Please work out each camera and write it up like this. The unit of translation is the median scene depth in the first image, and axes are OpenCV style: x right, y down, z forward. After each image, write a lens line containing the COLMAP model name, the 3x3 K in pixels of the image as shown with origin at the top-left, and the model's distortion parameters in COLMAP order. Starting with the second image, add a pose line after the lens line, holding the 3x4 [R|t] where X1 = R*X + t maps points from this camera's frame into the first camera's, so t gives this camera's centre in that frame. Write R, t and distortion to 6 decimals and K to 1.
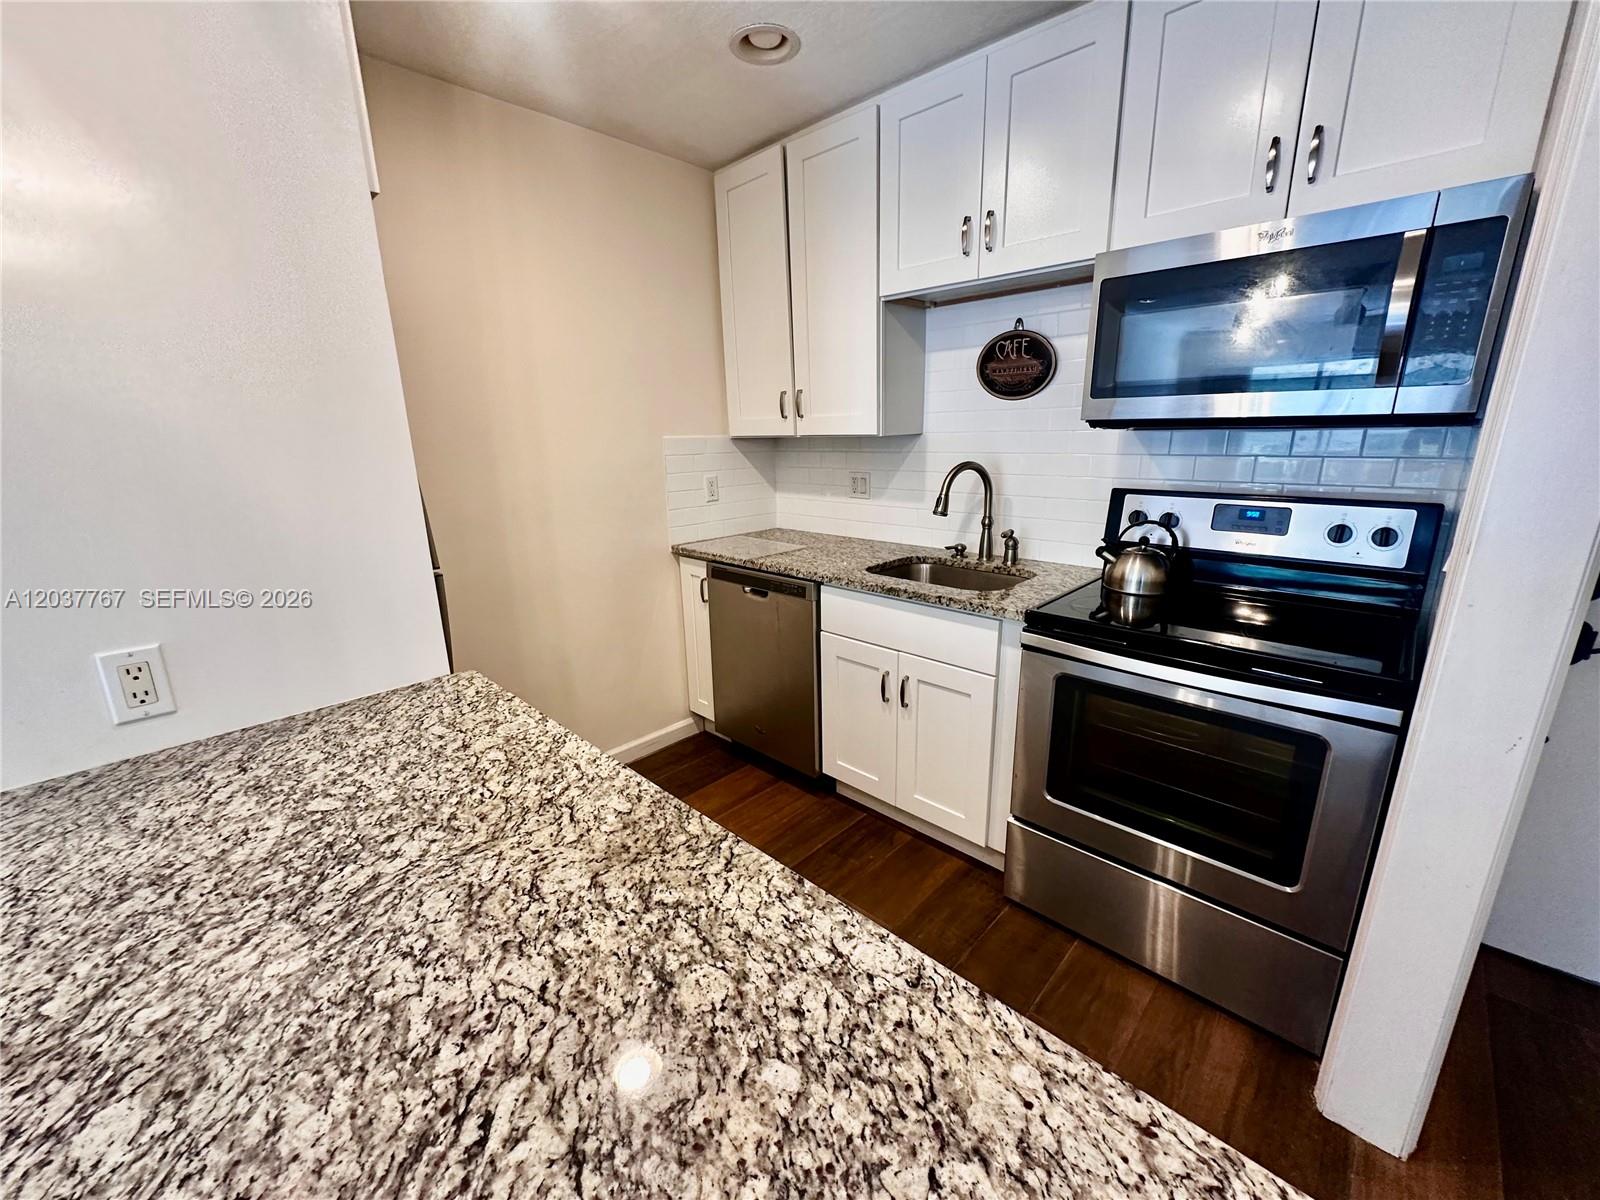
lens RADIAL K [[641.3, 0, 800.0], [0, 641.3, 600.0], [0, 0, 1]] dist [-0.001359, 0.000376]
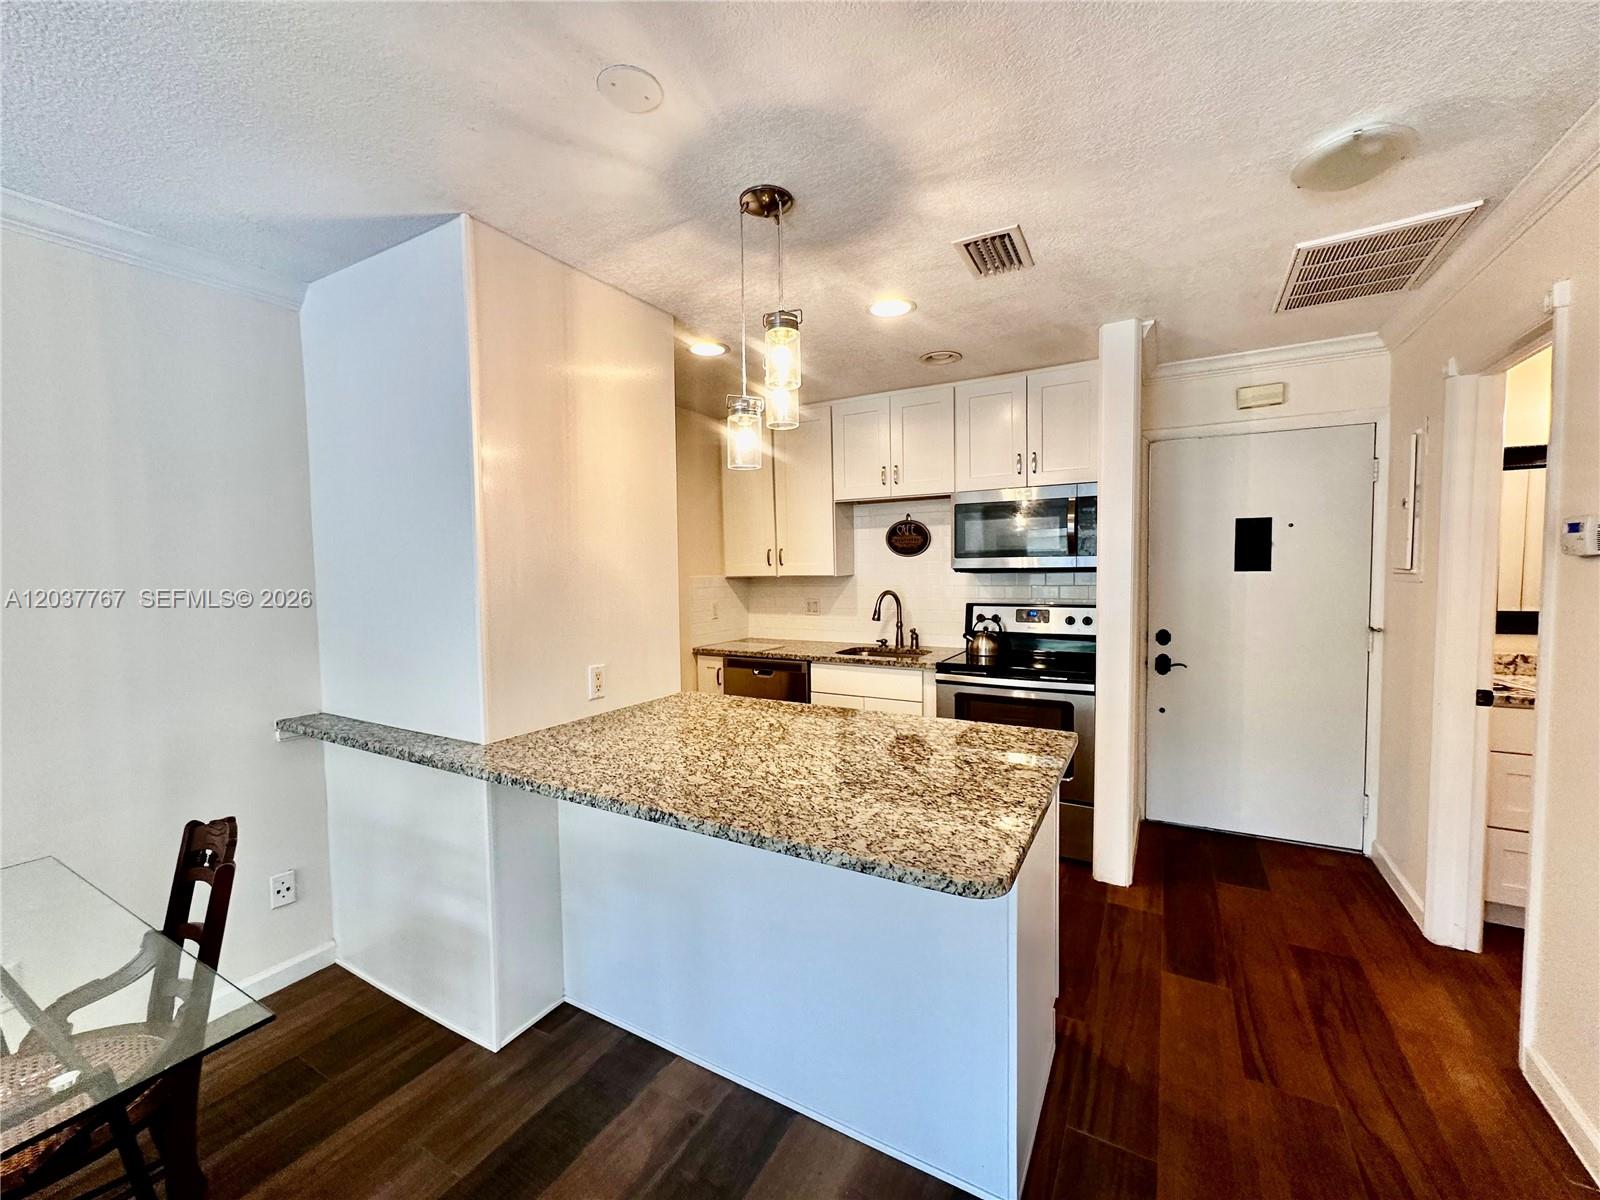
lens RADIAL K [[641.3, 0, 800.0], [0, 641.3, 600.0], [0, 0, 1]] dist [-0.001359, 0.000376]
pose [[0.970907, -0.007790, 0.239330, -0.395230], [0.058755, 0.976667, -0.206568, 0.159728], [-0.232136, 0.214620, 0.948710, -0.608614]]
